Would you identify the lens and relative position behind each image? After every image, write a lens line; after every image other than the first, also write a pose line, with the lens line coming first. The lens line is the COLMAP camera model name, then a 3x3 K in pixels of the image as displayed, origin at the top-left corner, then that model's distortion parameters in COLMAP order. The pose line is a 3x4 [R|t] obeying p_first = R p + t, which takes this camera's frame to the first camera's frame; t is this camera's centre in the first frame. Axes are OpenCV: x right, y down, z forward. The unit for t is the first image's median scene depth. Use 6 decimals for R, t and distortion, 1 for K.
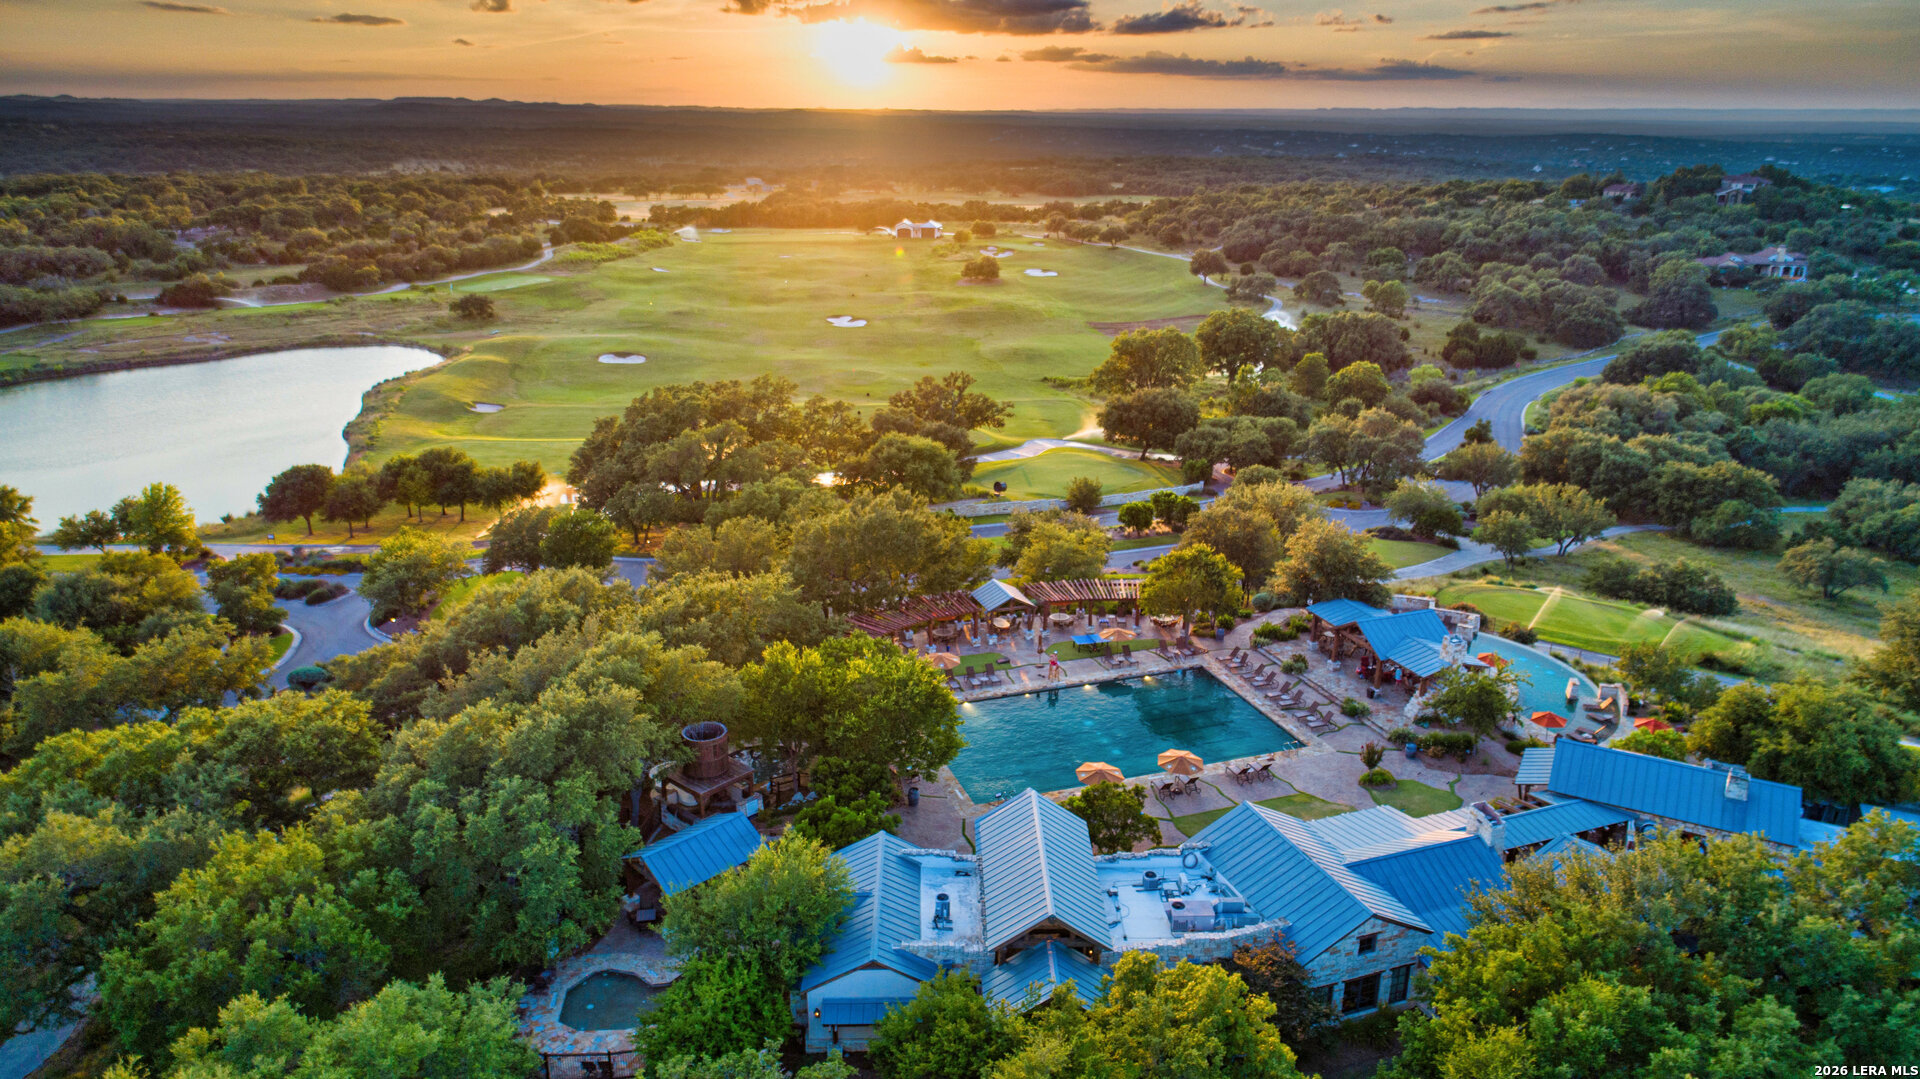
lens RADIAL K [[1287.4, 0, 964.8], [0, 1287.4, 546.7], [0, 0, 1]] dist [-0.002751, 0.007398]
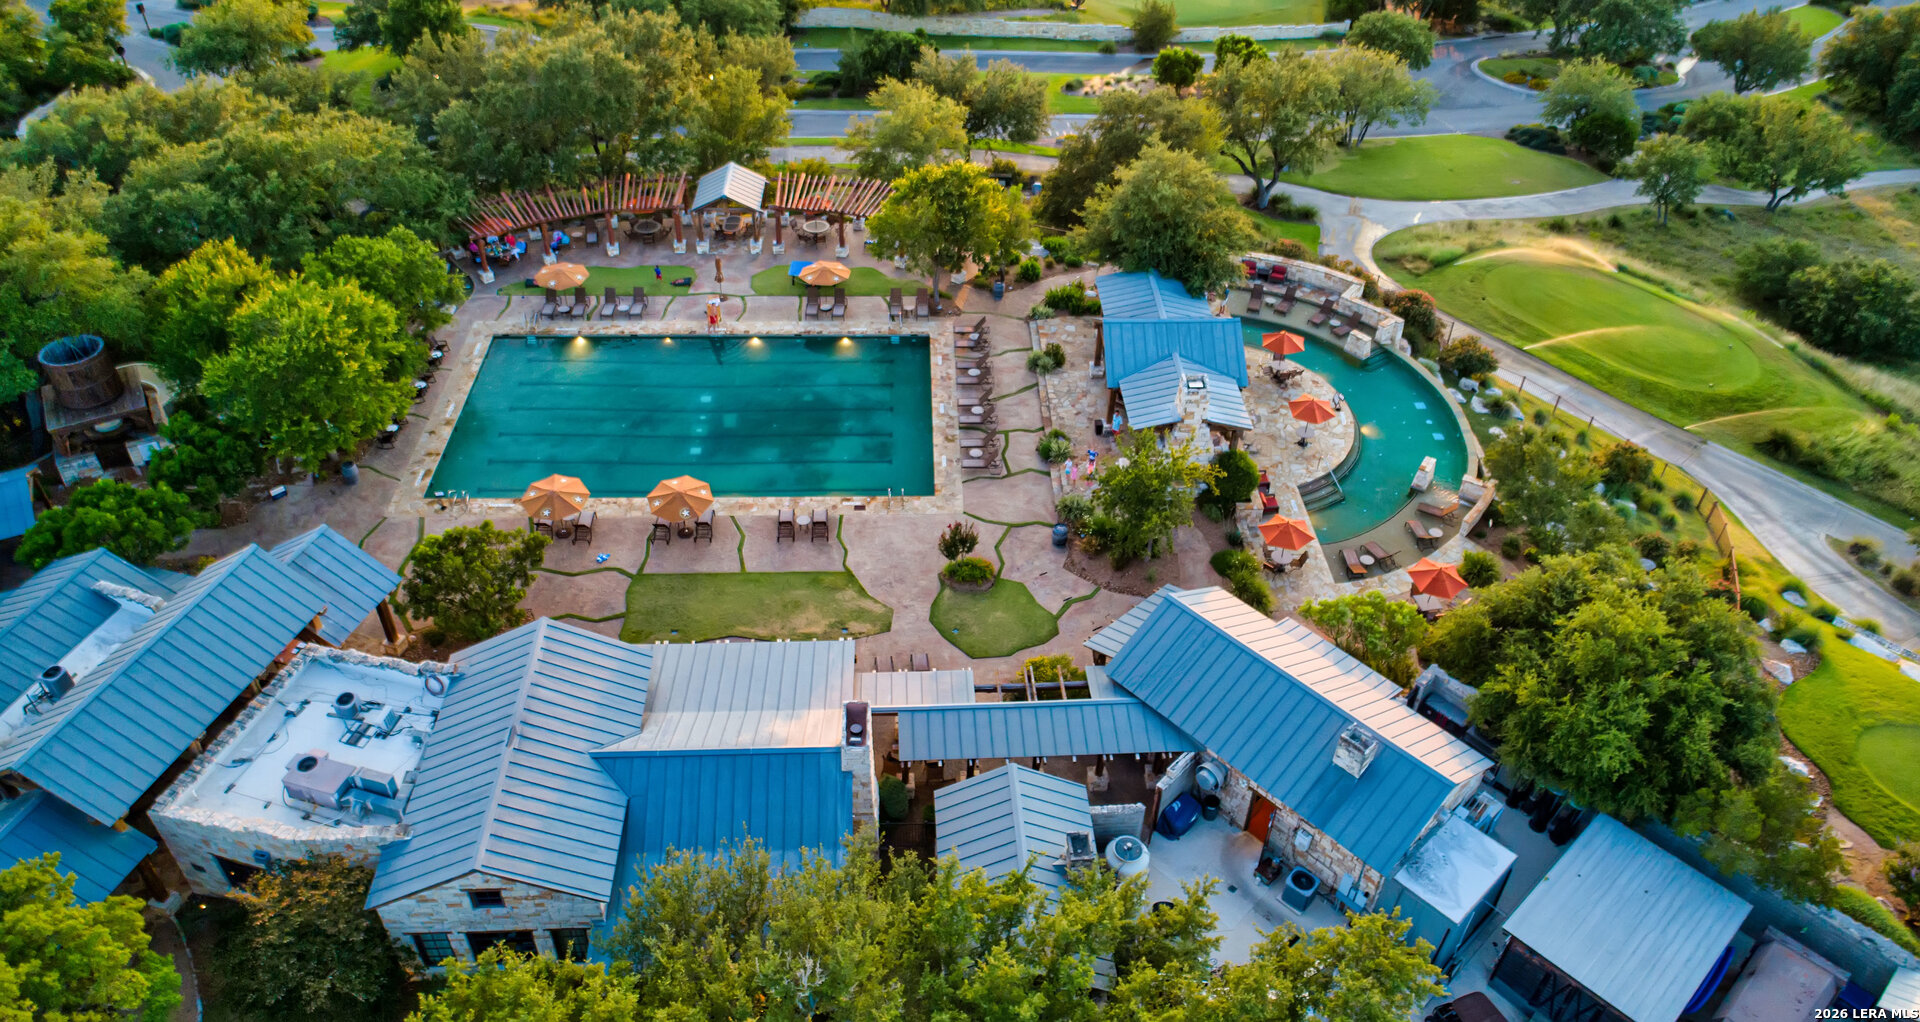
lens RADIAL K [[1326.4, 0, 958.4], [0, 1326.4, 514.5], [0, 0, 1]] dist [-0.001024, 0.003669]
pose [[0.952364, 0.205695, -0.225149, 0.484617], [-0.110477, 0.920840, 0.373964, -0.118729], [0.284249, -0.331276, 0.899699, 0.375424]]
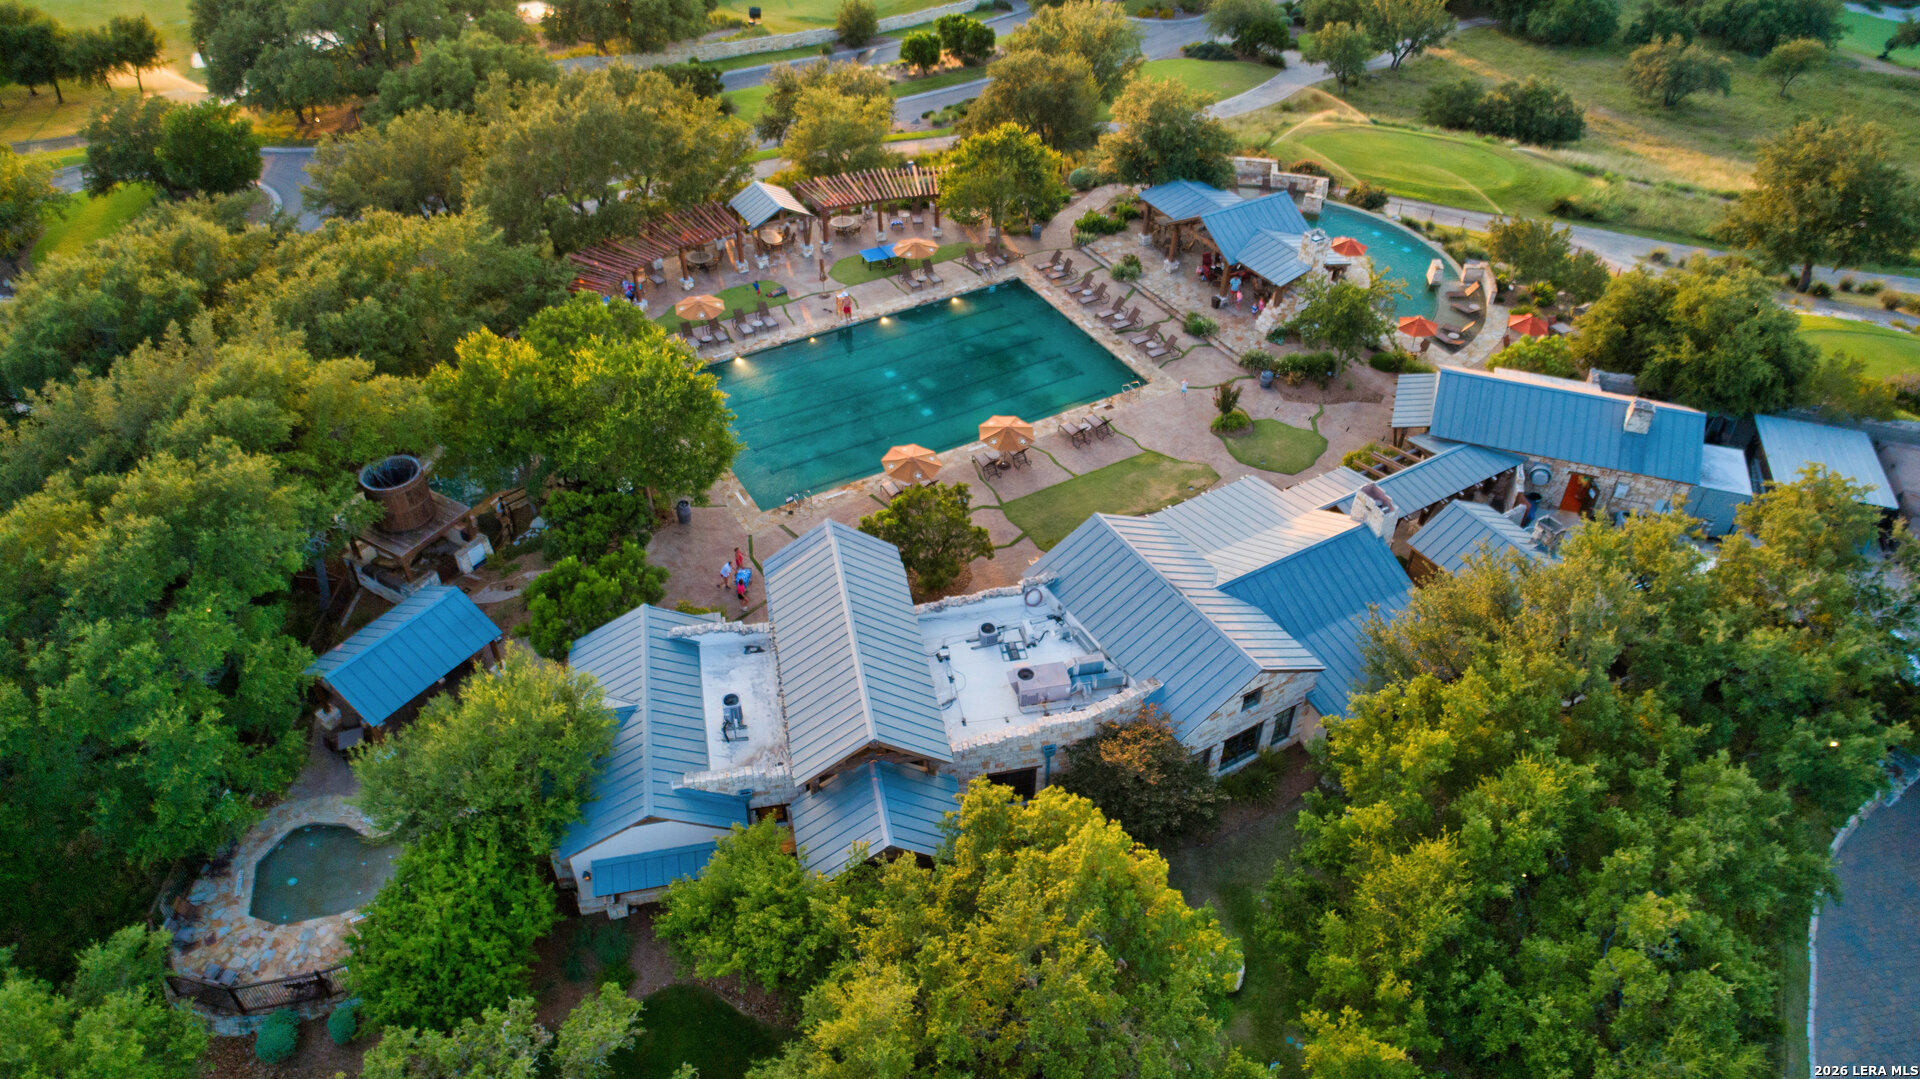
lens RADIAL K [[1287.4, 0, 964.6], [0, 1287.4, 541.0], [0, 0, 1]] dist [-0.002751, 0.007398]
pose [[0.984048, -0.114107, 0.136490, 0.020560], [0.055697, 0.926242, 0.372791, -0.077759], [-0.168960, -0.359242, 0.917822, 0.222632]]
